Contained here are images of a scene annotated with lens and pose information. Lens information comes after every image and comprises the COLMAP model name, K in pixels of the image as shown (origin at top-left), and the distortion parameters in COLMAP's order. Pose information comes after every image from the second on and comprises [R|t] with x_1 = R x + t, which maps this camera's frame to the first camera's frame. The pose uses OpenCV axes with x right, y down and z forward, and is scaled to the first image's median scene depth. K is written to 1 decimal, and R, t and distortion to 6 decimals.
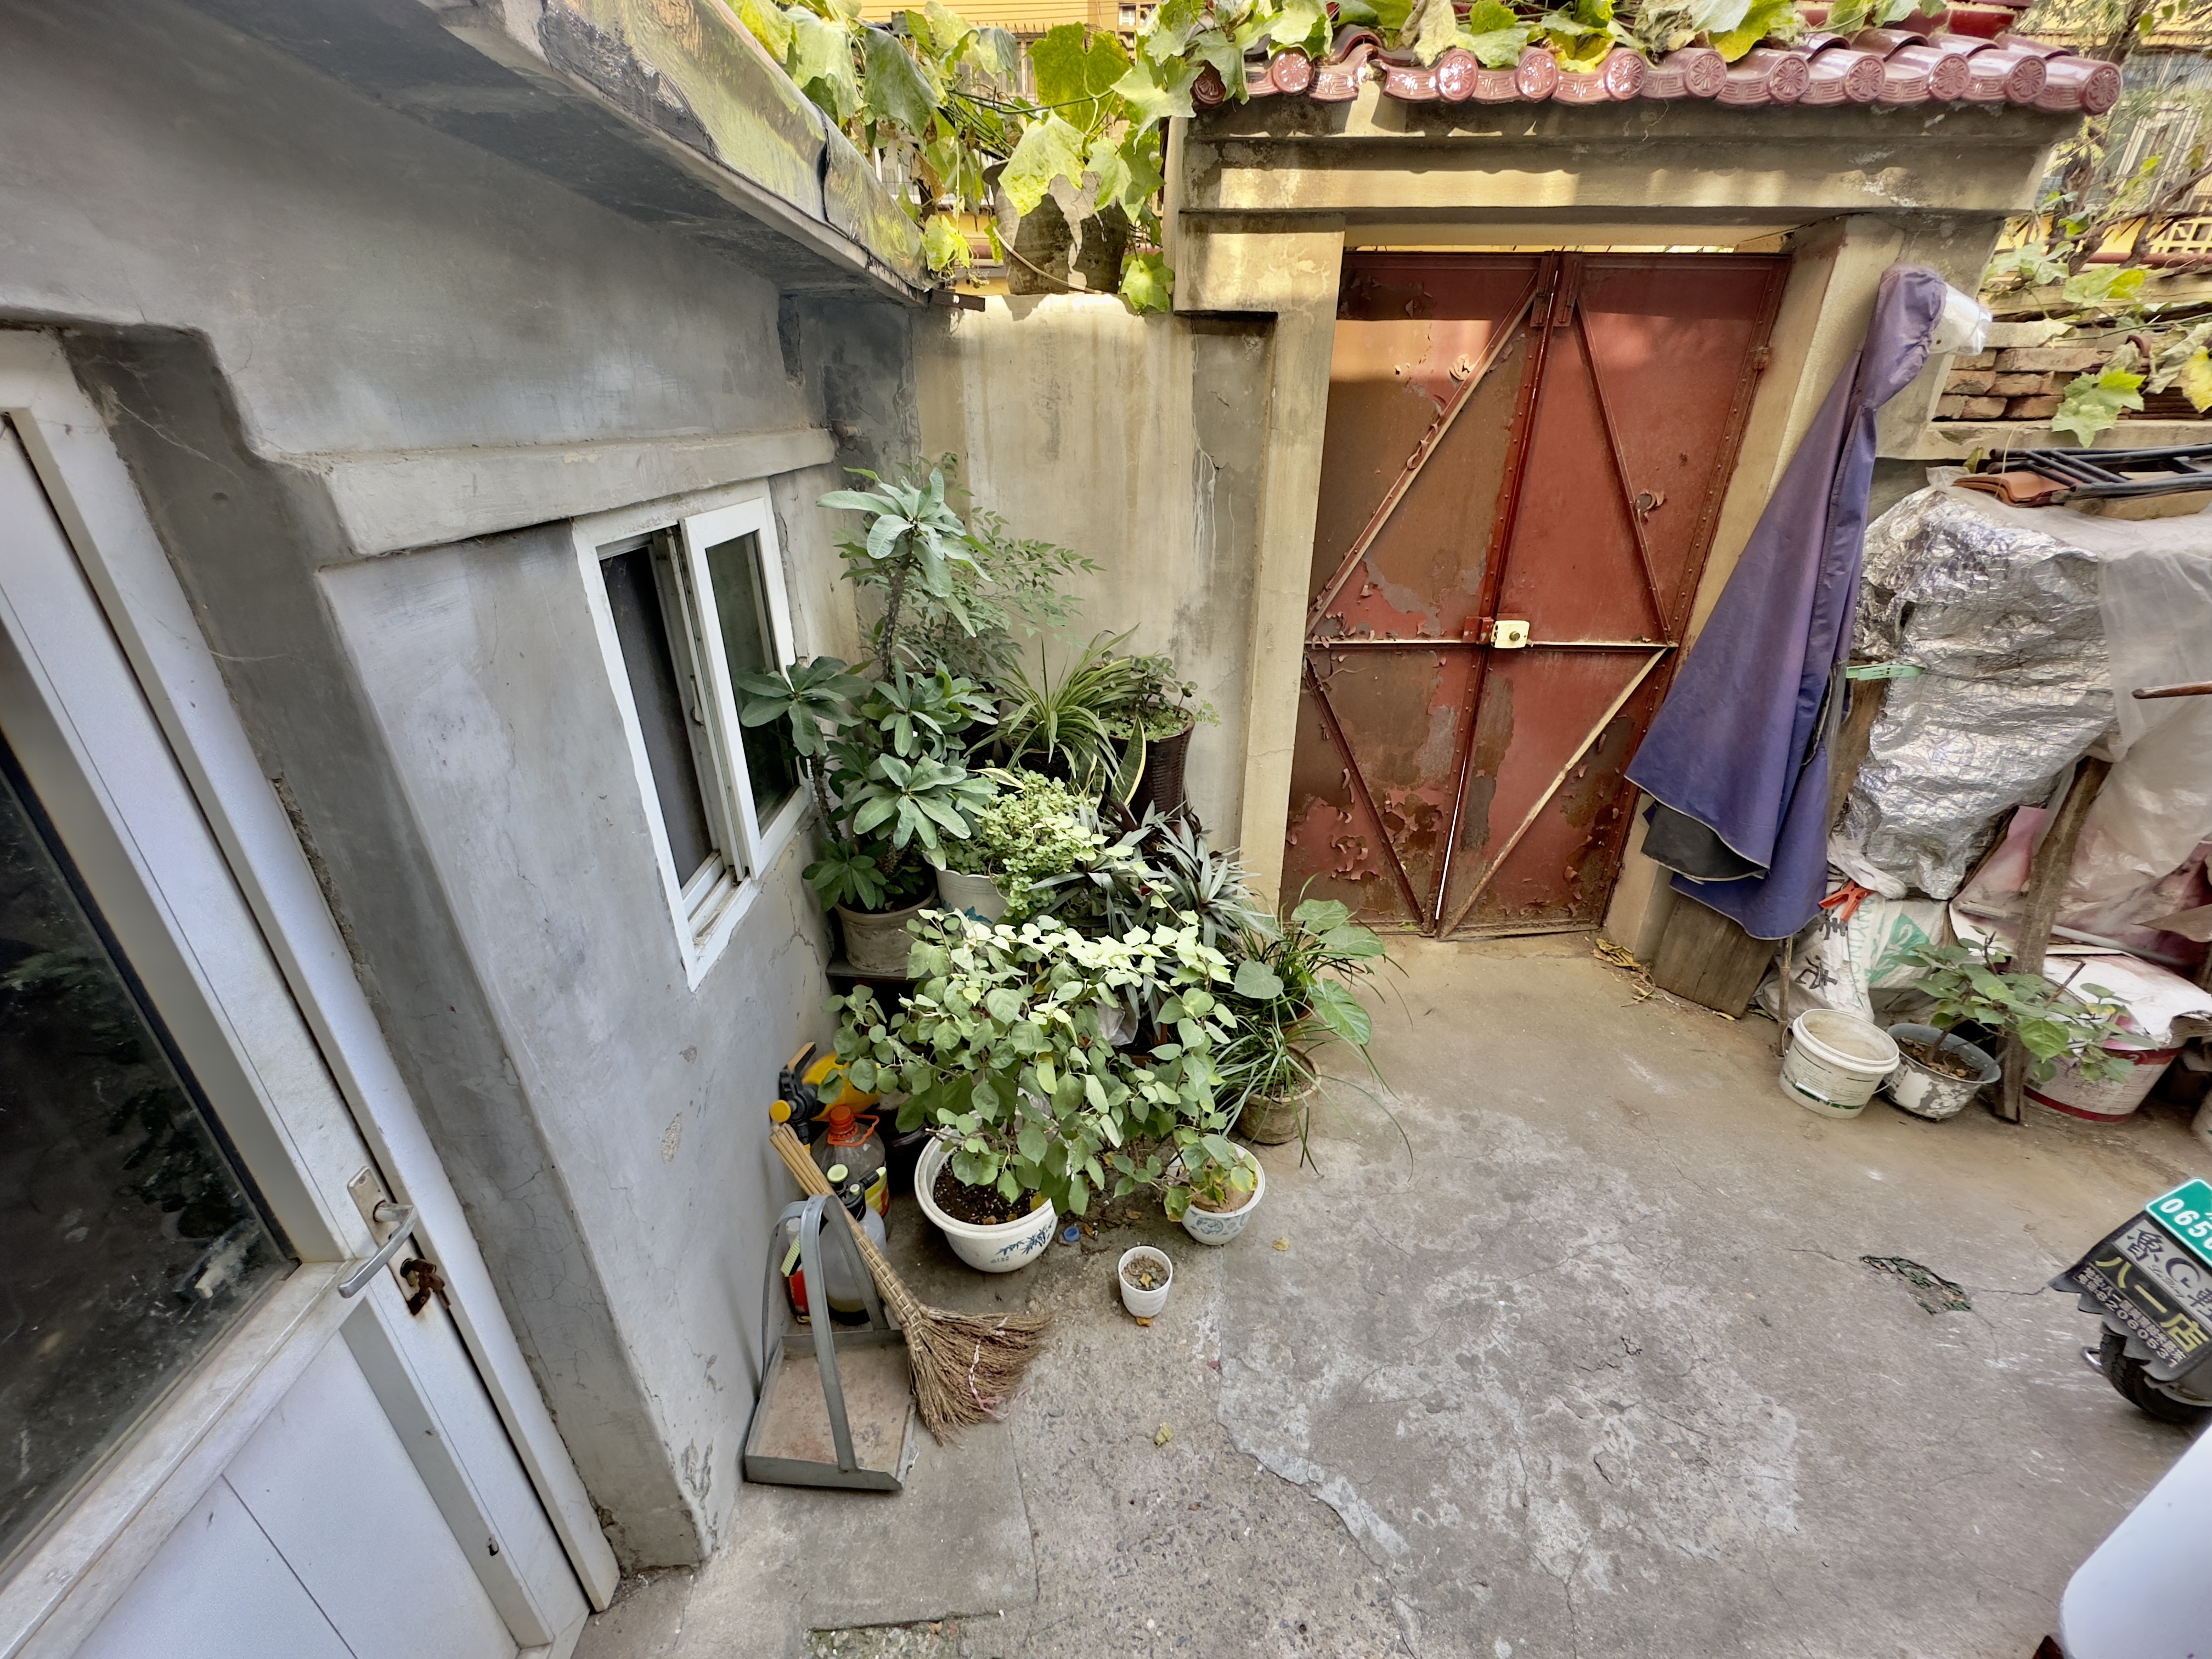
lens RADIAL K [[884.1, 0, 1107.0], [0, 884.1, 829.1], [0, 0, 1]] dist [-0.003077, 0.000671]
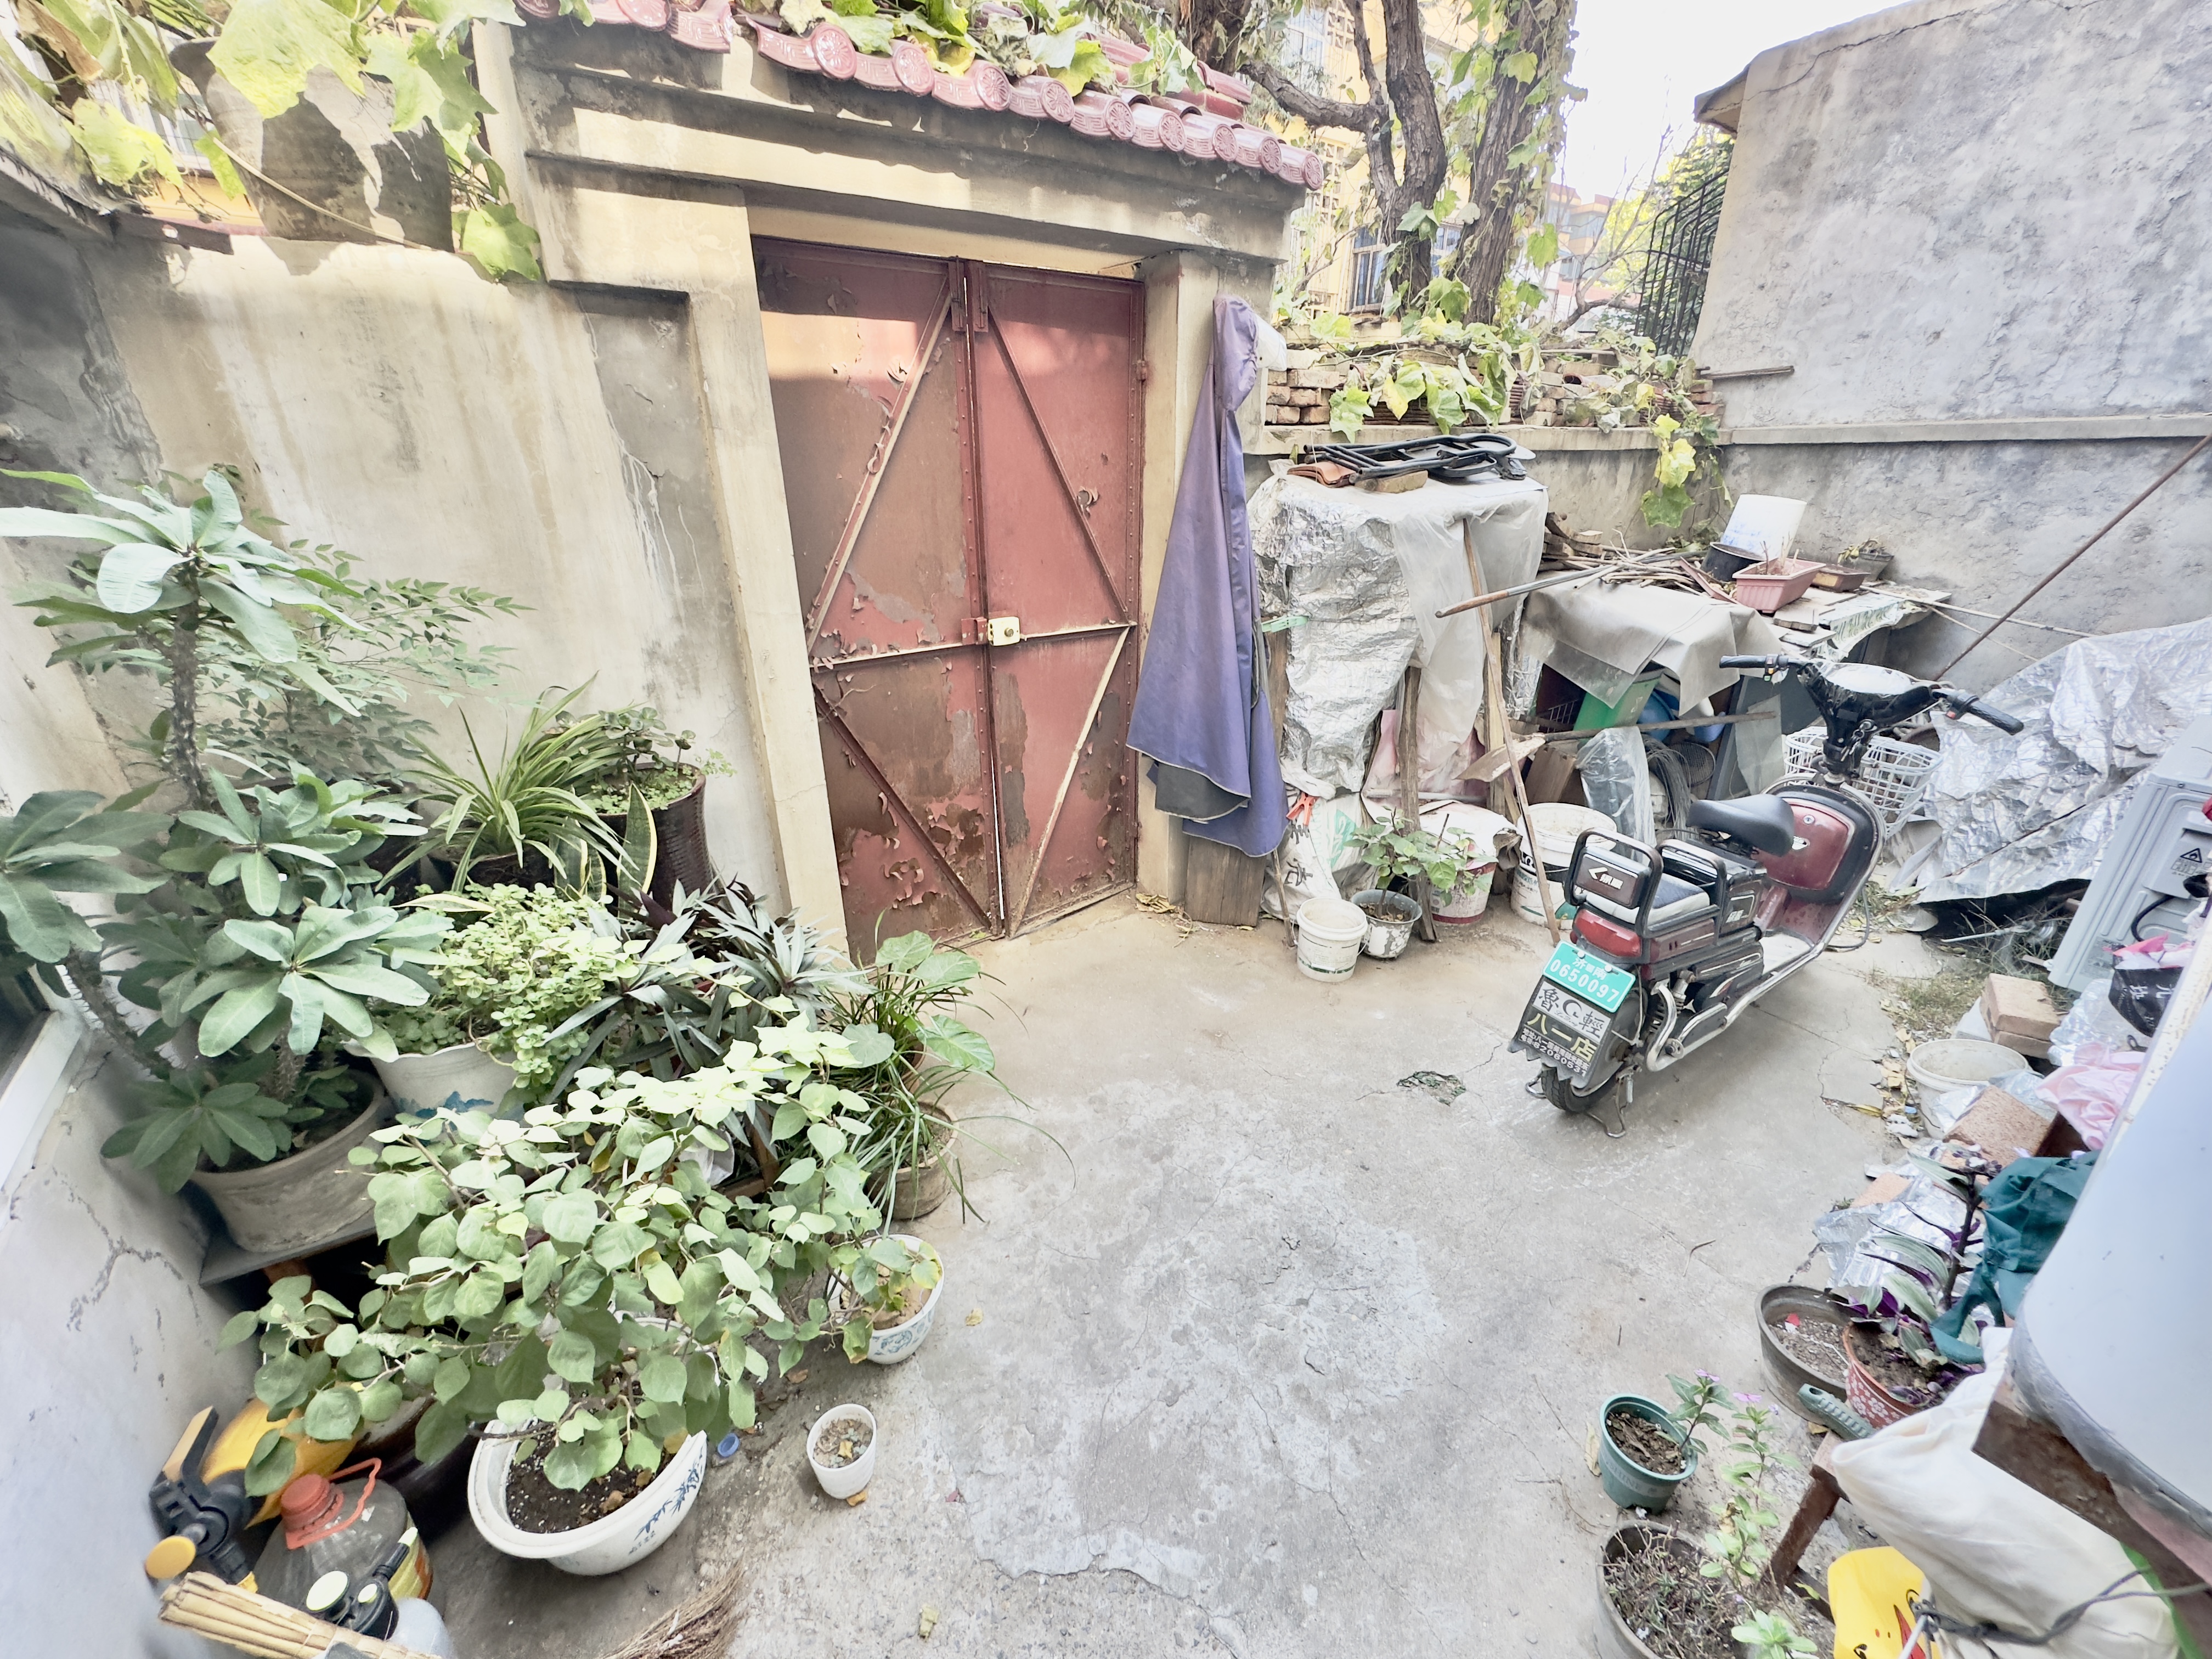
lens RADIAL K [[884.1, 0, 1108.5], [0, 884.1, 827.6], [0, 0, 1]] dist [-0.003077, 0.000671]
pose [[0.820423, -0.234013, 0.521675, -0.042438], [0.250004, 0.967386, 0.040776, -0.015084], [-0.514203, 0.096967, 0.852170, 0.111869]]
